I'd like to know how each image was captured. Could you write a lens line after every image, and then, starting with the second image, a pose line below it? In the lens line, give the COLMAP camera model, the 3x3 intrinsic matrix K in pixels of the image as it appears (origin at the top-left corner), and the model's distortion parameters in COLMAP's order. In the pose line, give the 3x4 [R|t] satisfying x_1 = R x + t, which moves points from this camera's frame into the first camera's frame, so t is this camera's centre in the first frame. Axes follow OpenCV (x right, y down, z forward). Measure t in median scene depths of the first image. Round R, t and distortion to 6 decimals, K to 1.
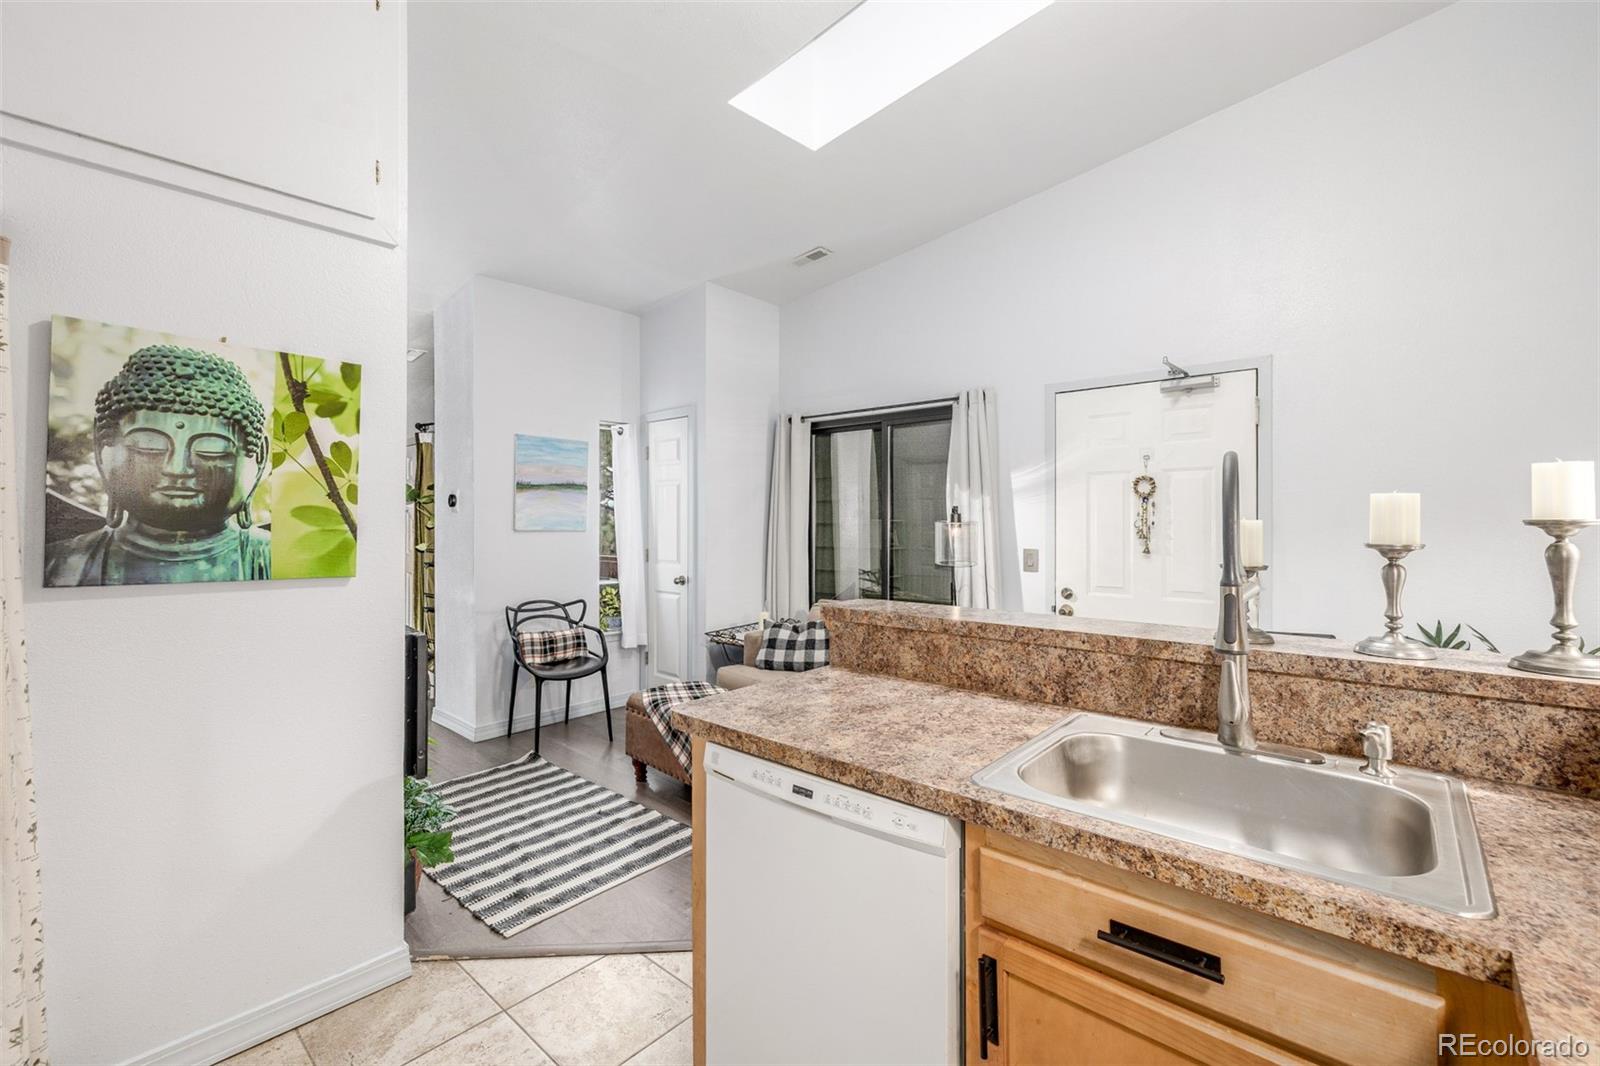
lens RADIAL K [[674.7, 0, 789.5], [0, 674.7, 514.4], [0, 0, 1]] dist [-0.000697, -0.000719]
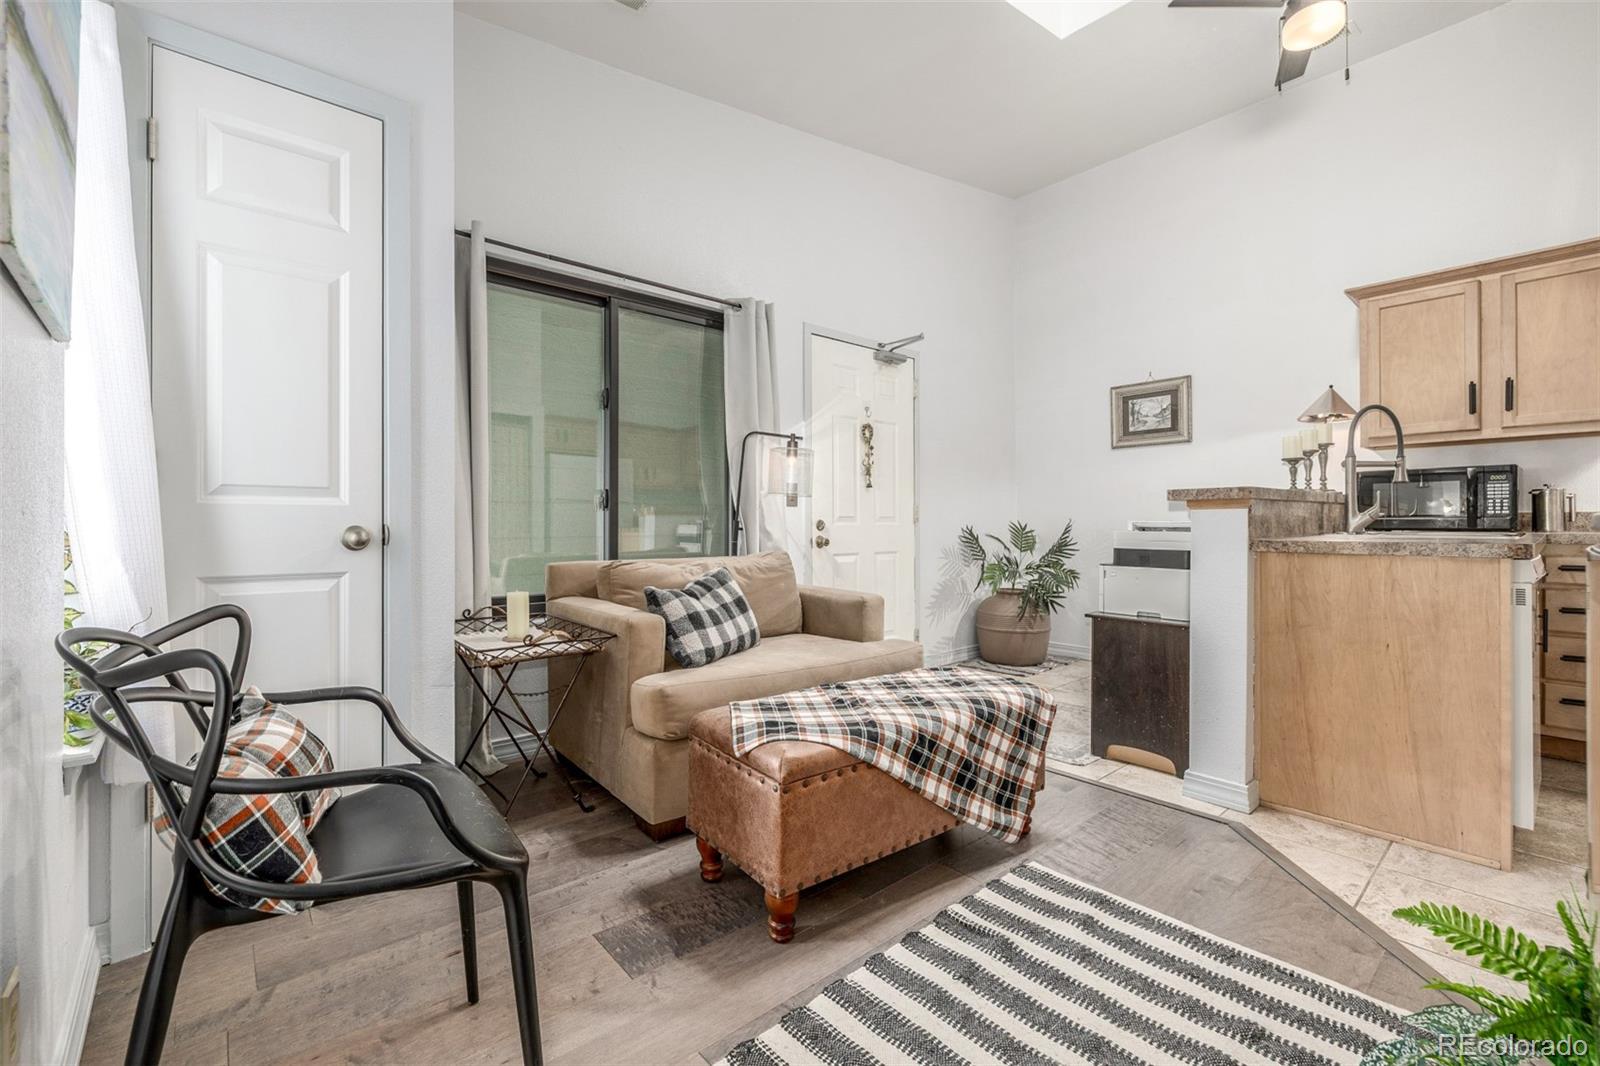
lens RADIAL K [[674.7, 0, 782.3], [0, 674.7, 521.7], [0, 0, 1]] dist [-0.000697, -0.000719]
pose [[0.140743, 0.000940, 0.990046, -1.195538], [-0.004617, 0.999989, -0.000293, 0.205809], [-0.990035, -0.004529, 0.140746, 1.679120]]
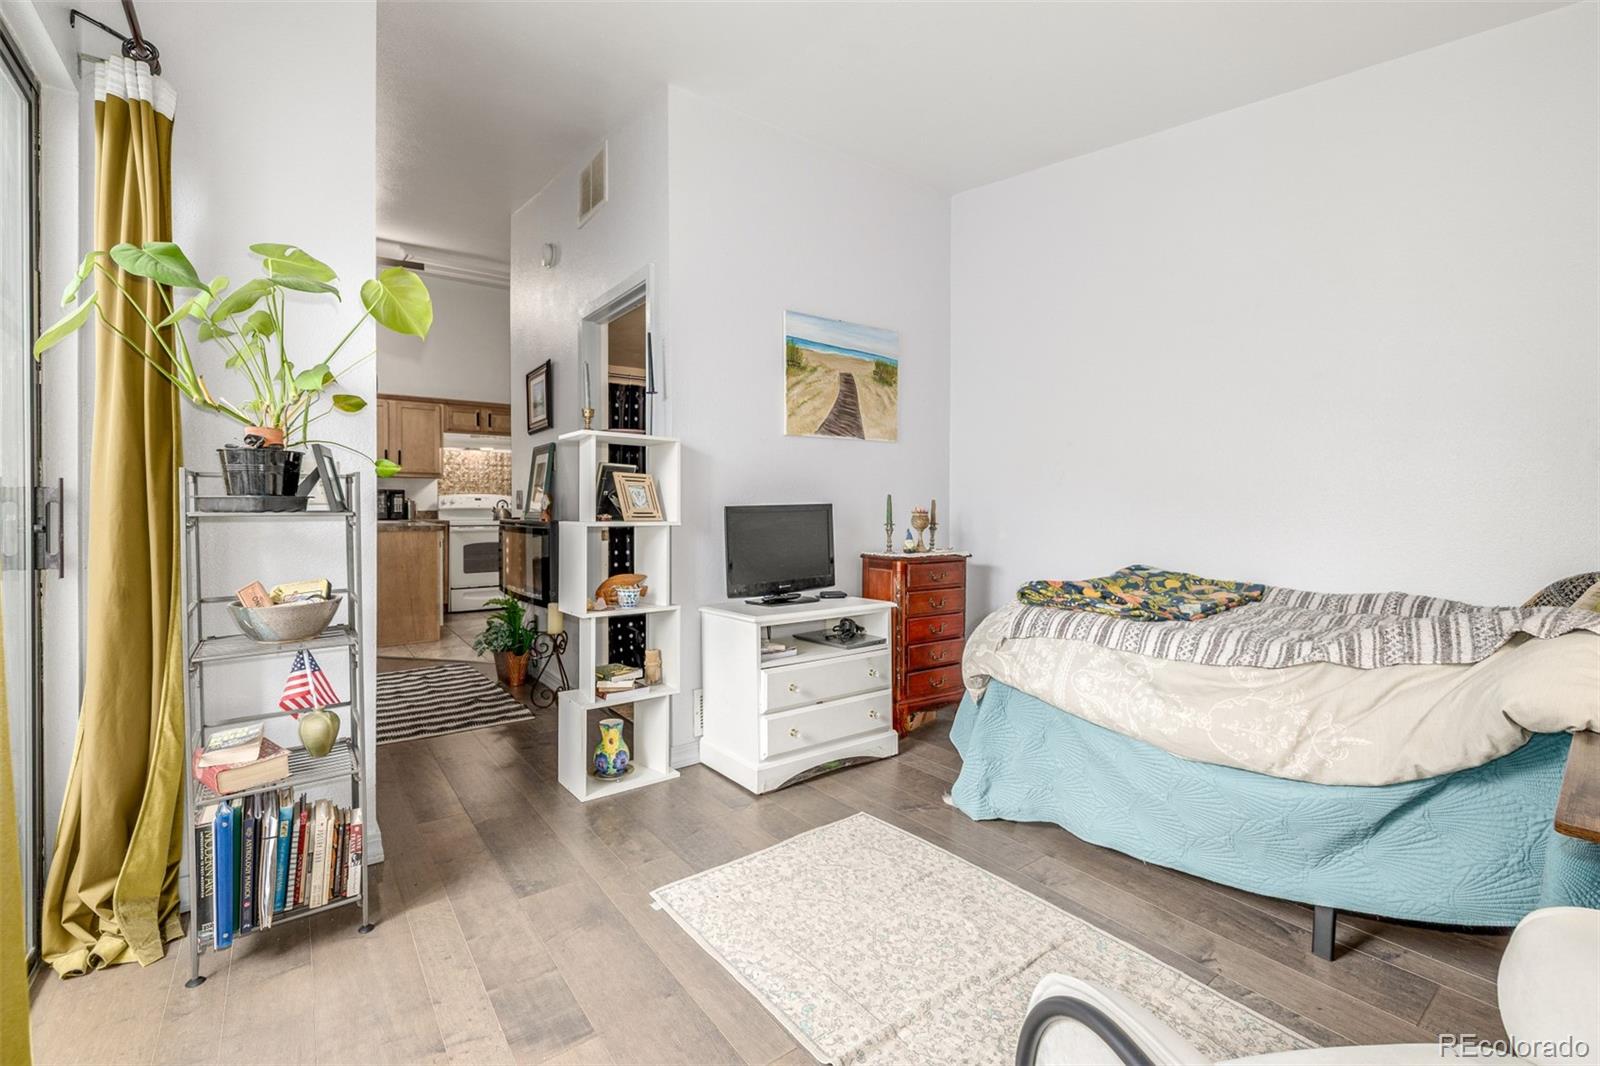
lens RADIAL K [[674.7, 0, 784.1], [0, 674.7, 518.1], [0, 0, 1]] dist [-0.000697, -0.000719]
pose [[-0.978584, -0.006437, 0.205747, -2.017777], [-0.004358, 0.999935, 0.010556, 0.168243], [-0.205802, 0.009433, -0.978548, 3.151526]]
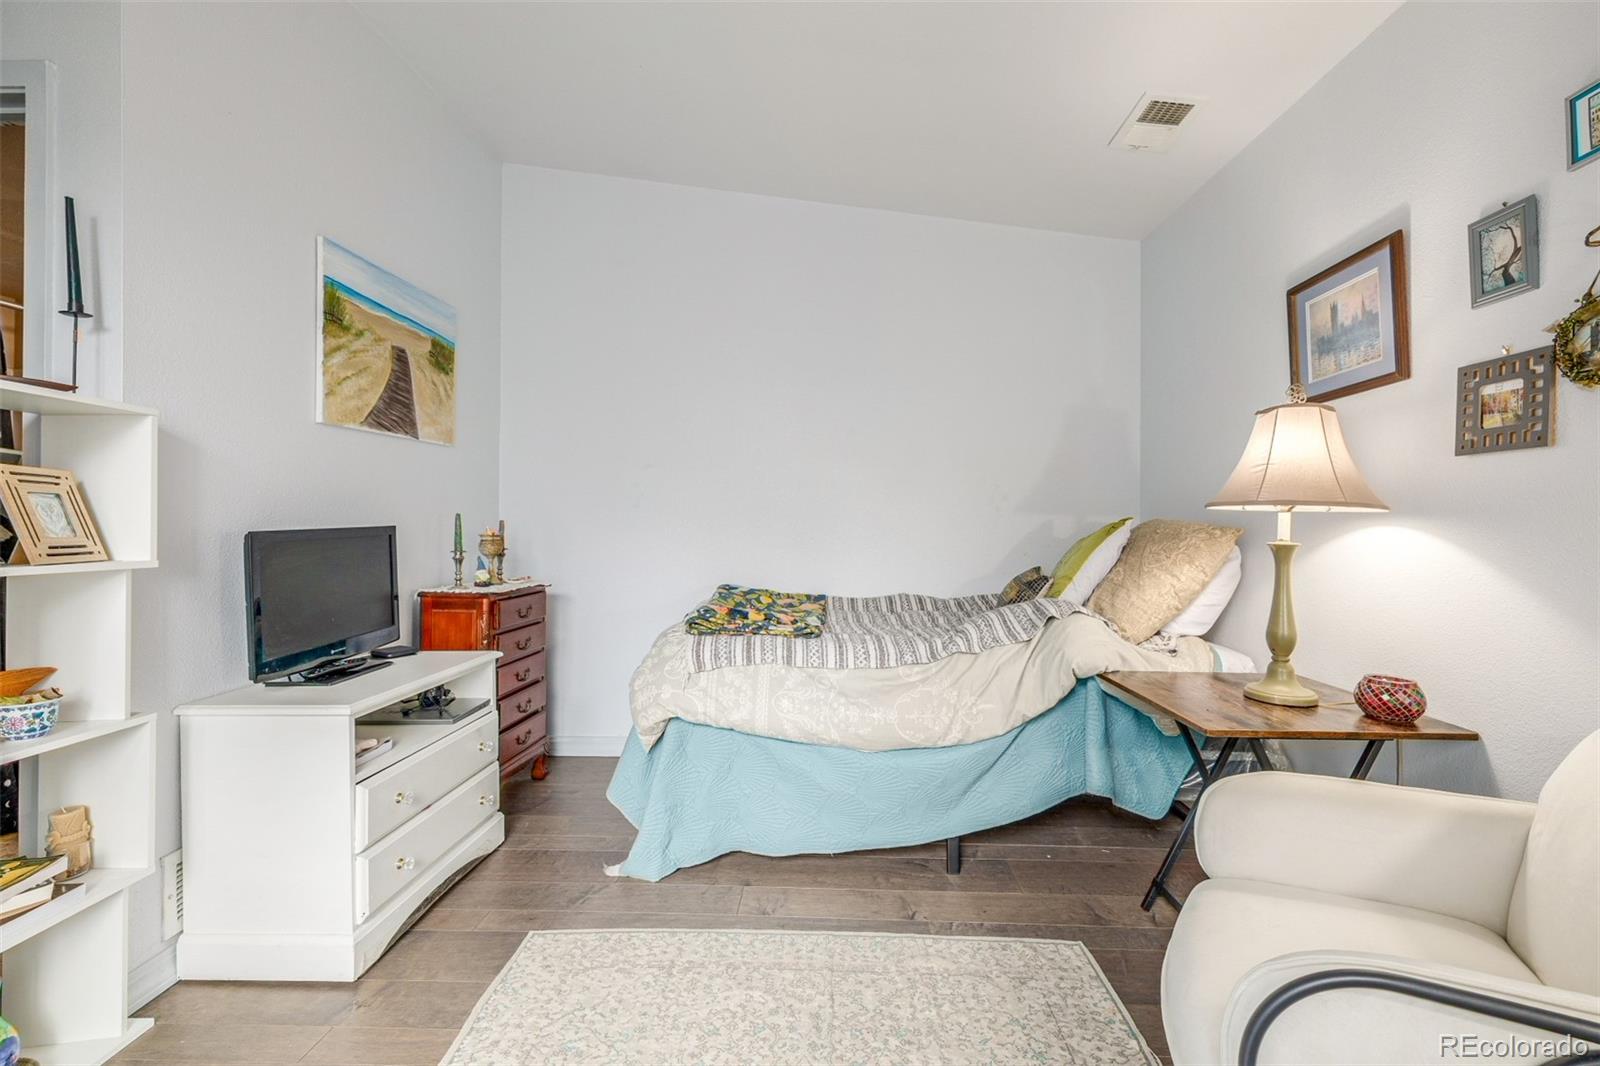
lens RADIAL K [[674.7, 0, 811.6], [0, 674.7, 528.0], [0, 0, 1]] dist [-0.000697, -0.000719]
pose [[-0.763668, -0.006383, -0.645578, -1.608517], [-0.008310, 0.999965, -0.000056, 0.148712], [0.645556, 0.005322, -0.763695, 2.905560]]
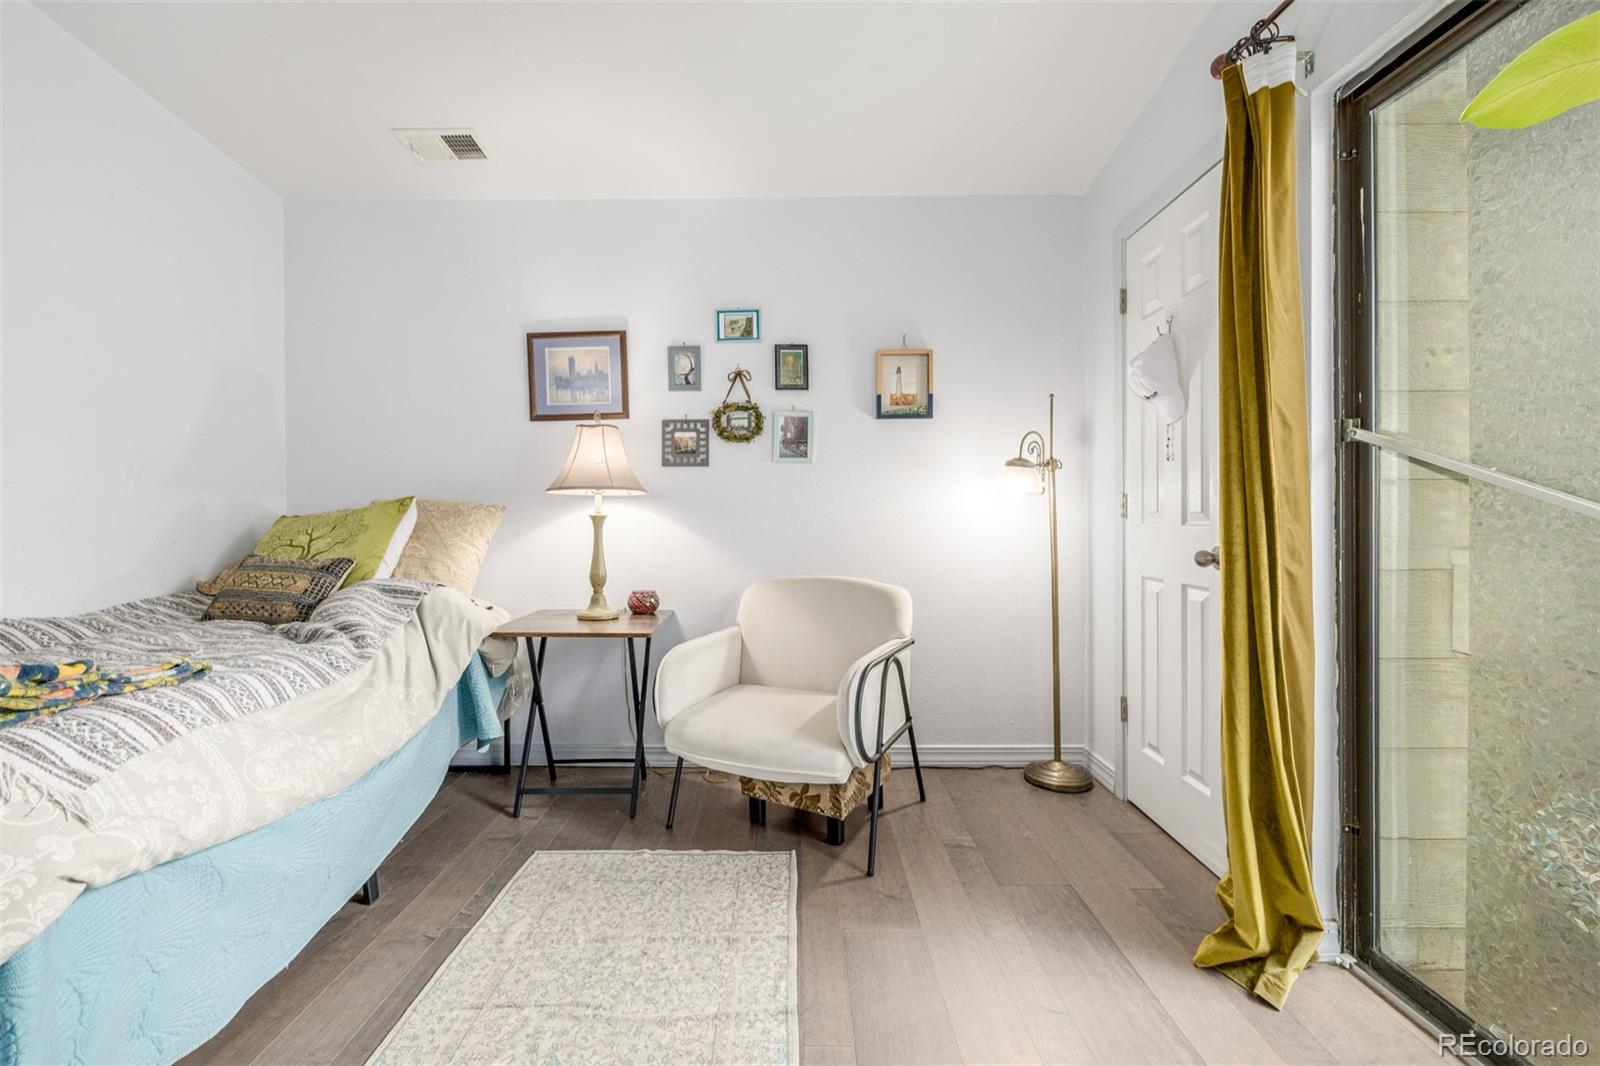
lens RADIAL K [[674.7, 0, 800.6], [0, 674.7, 518.3], [0, 0, 1]] dist [-0.000697, -0.000719]
pose [[0.660580, -0.004095, -0.750744, -1.382797], [0.011923, 0.999916, 0.005037, 0.167922], [0.750661, -0.012279, 0.660574, 2.054343]]
